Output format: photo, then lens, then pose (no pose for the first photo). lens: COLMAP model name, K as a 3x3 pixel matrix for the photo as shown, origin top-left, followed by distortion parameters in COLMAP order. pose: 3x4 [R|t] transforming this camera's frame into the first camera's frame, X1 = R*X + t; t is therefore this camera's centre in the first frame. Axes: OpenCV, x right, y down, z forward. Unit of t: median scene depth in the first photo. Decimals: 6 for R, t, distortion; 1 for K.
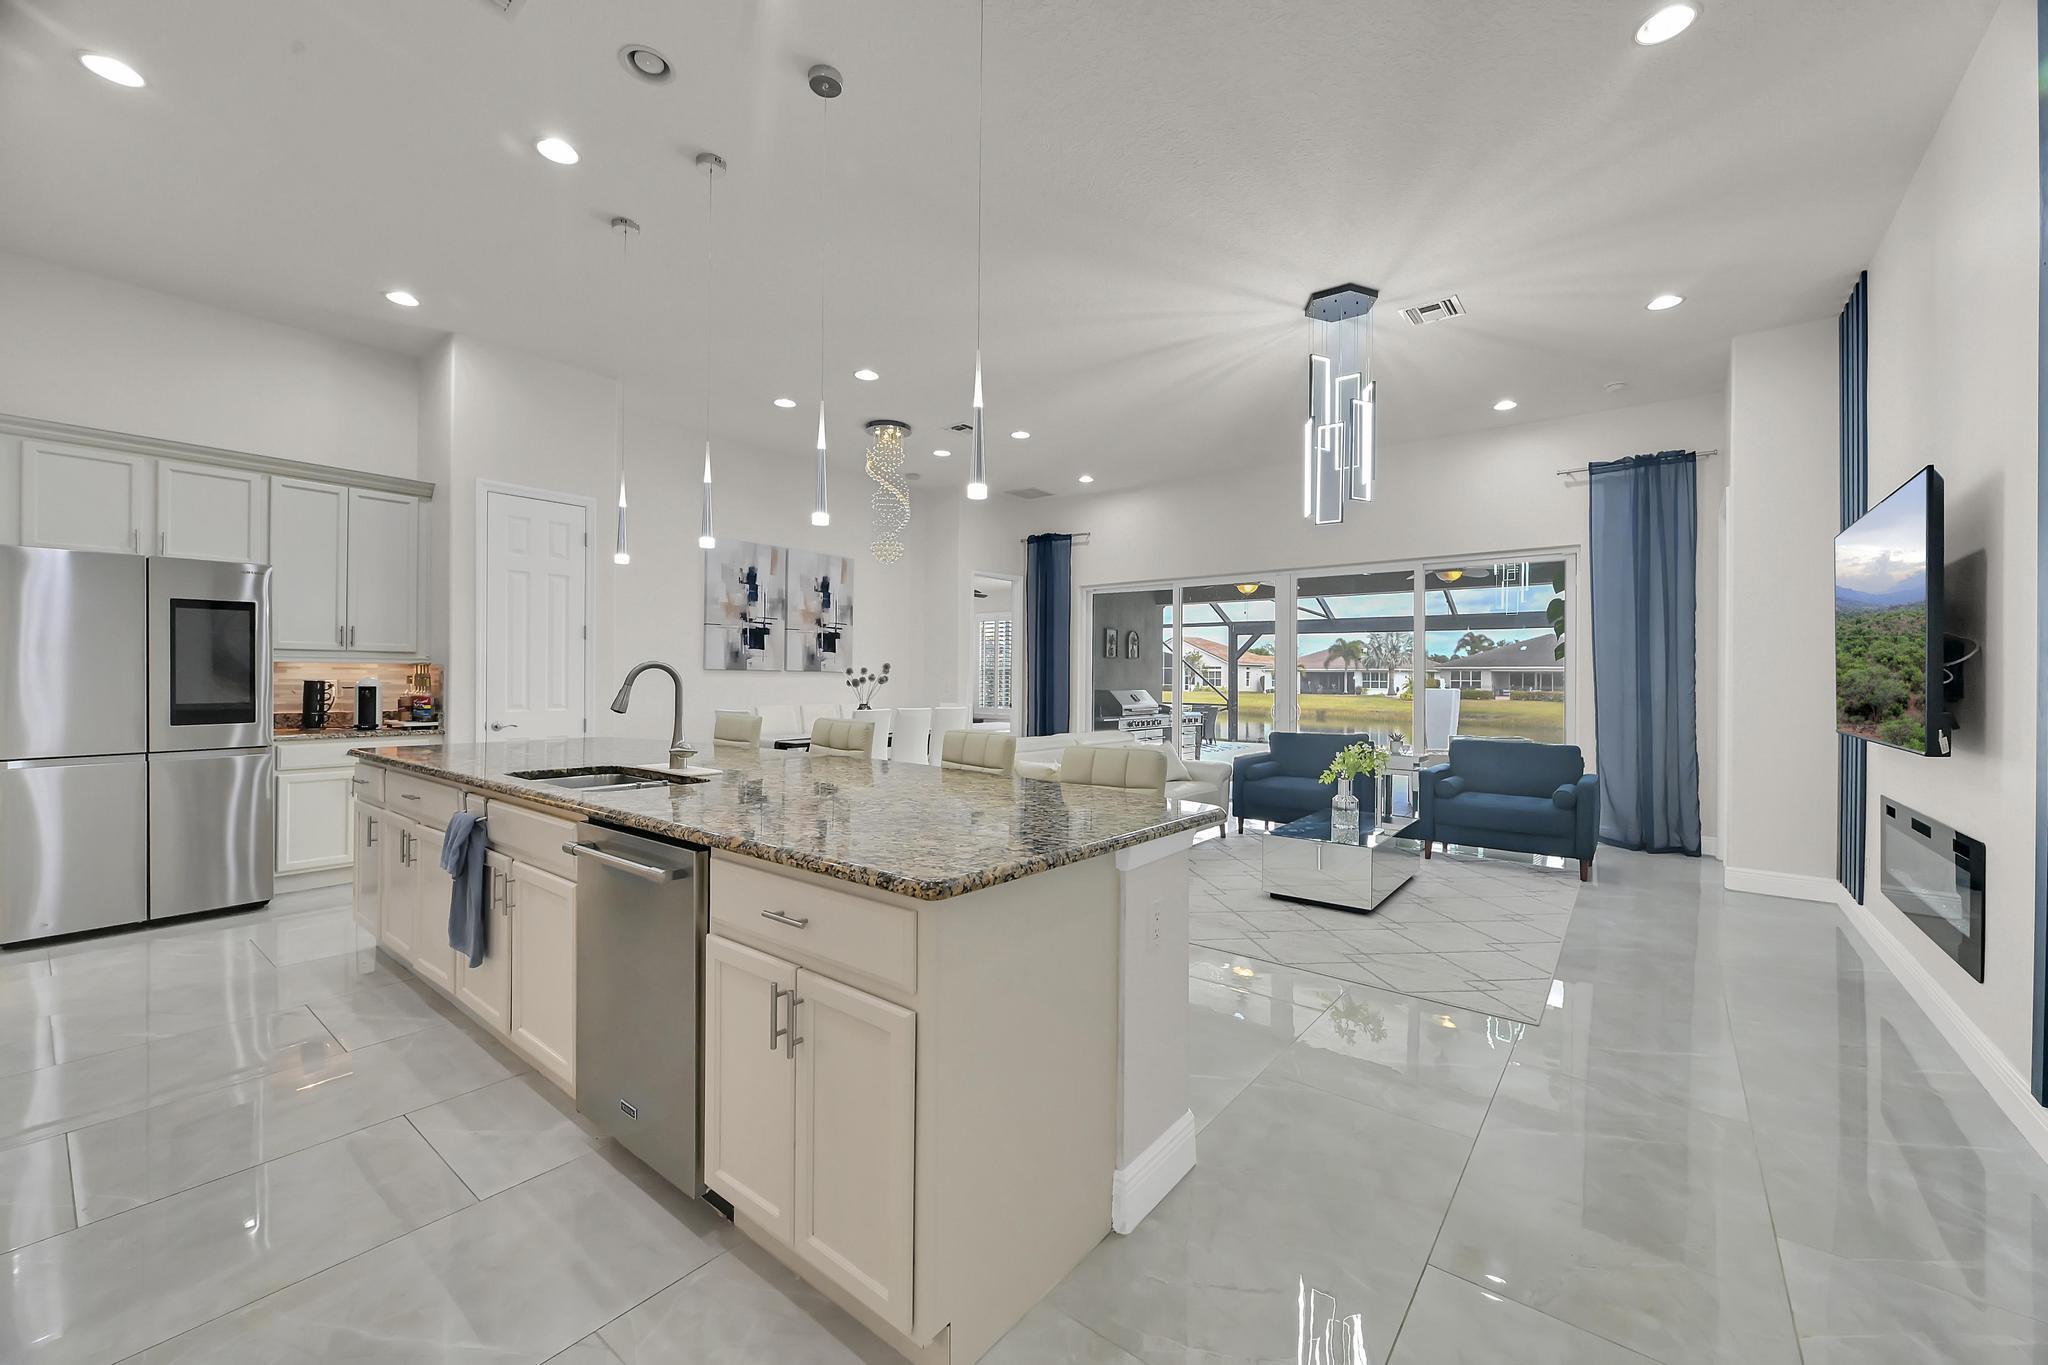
lens RADIAL K [[804.4, 0, 1025.3], [0, 804.4, 670.5], [0, 0, 1]] dist [-0.000438, -0.000063]
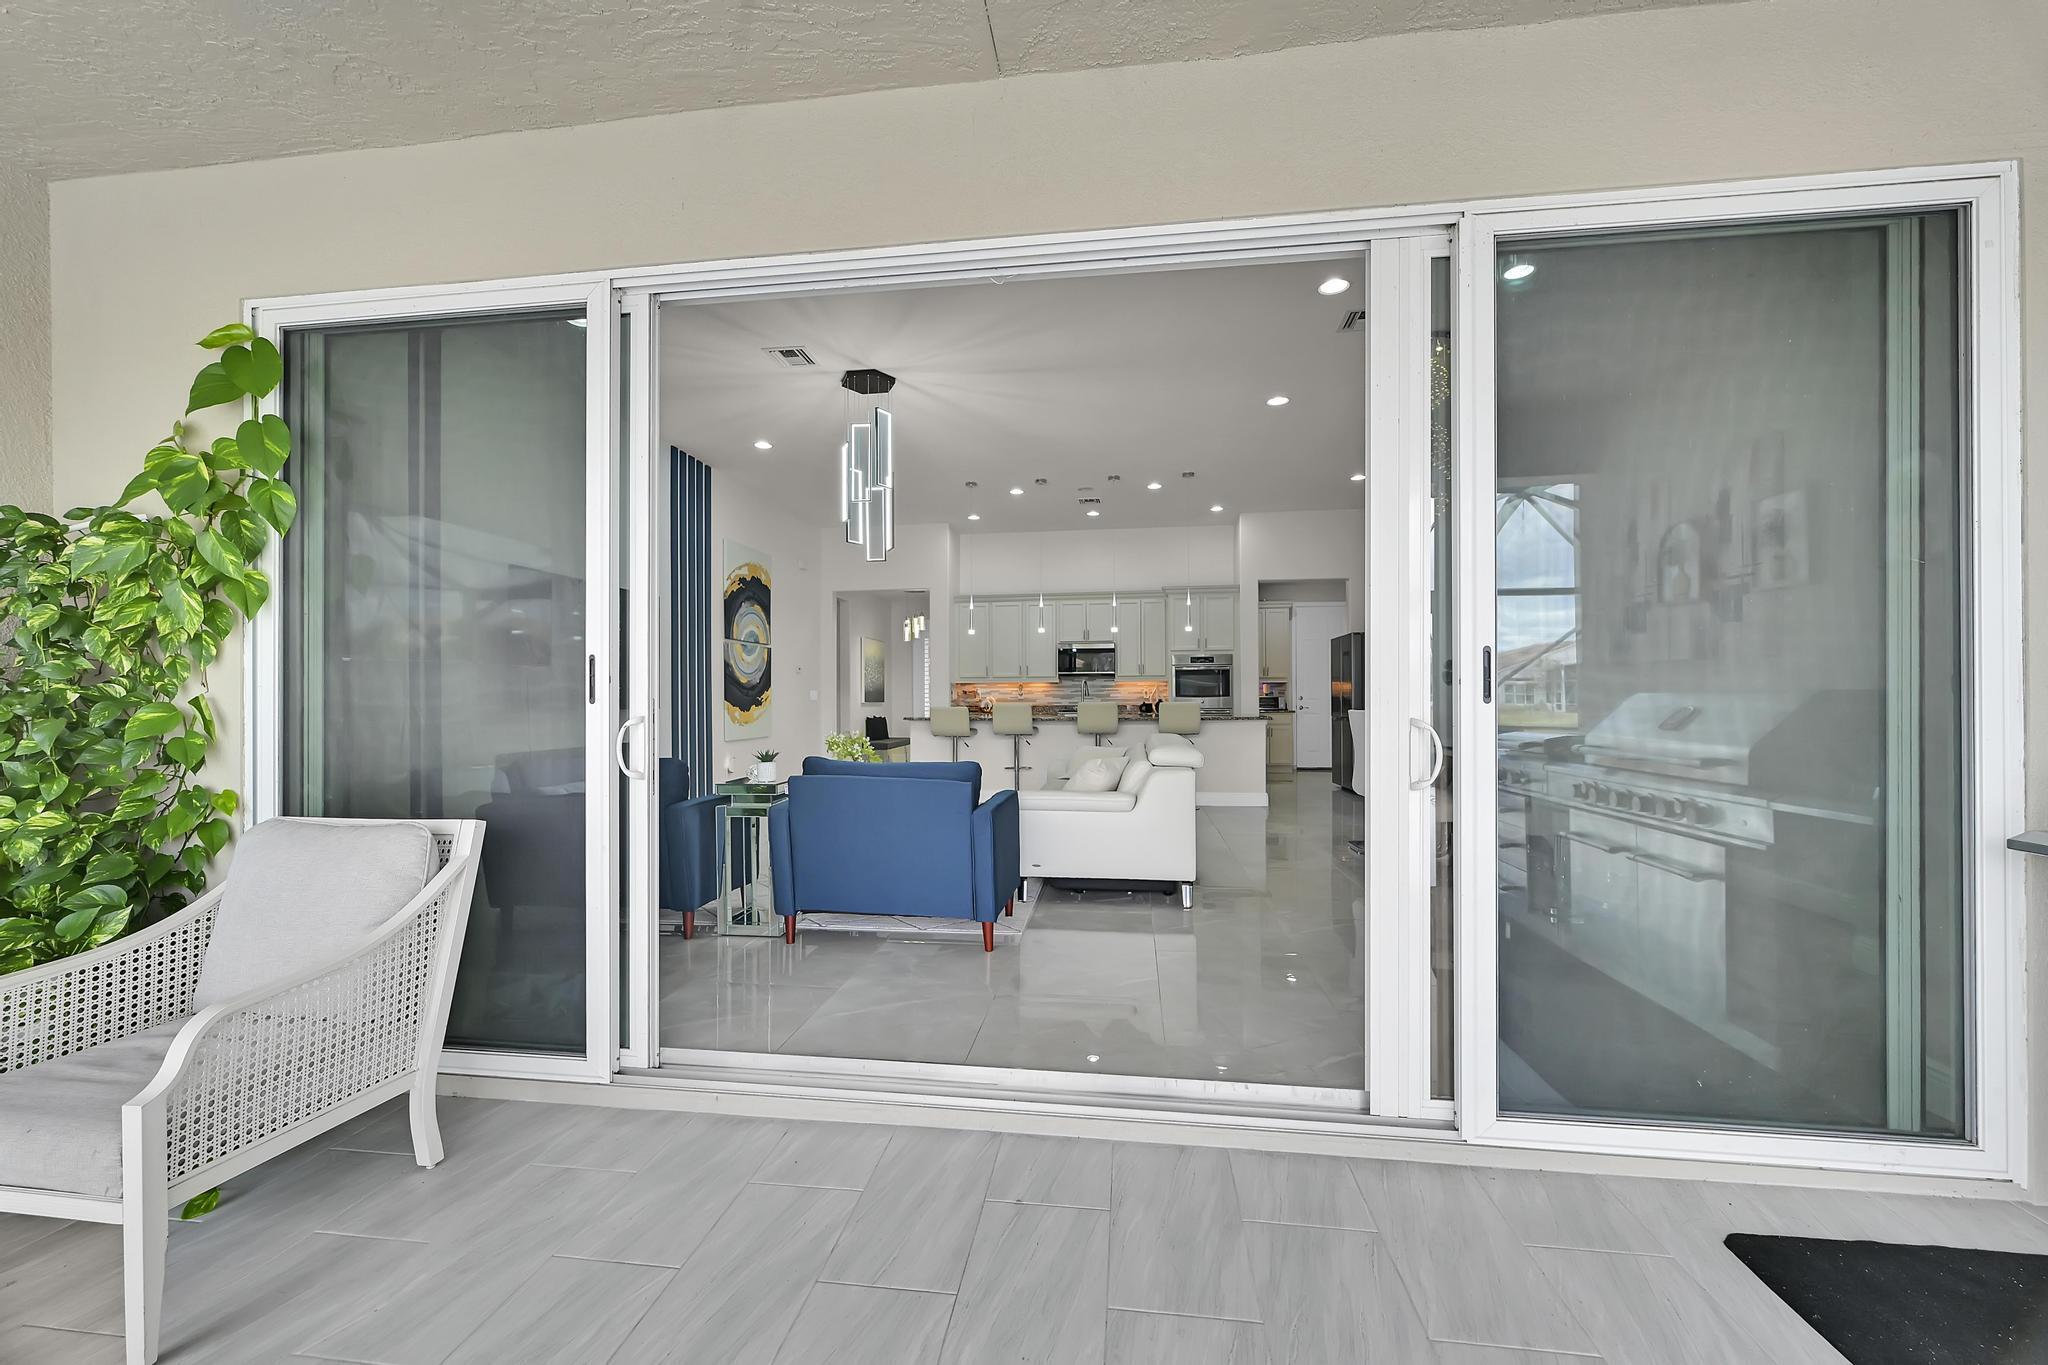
lens RADIAL K [[802.3, 0, 1026.2], [0, 802.3, 685.1], [0, 0, 1]] dist [0.000226, -0.000107]
pose [[-0.858738, -0.010948, -0.512298, 0.754958], [0.002549, 0.999668, -0.025635, 0.048741], [0.512409, -0.023320, -0.858425, 2.030727]]
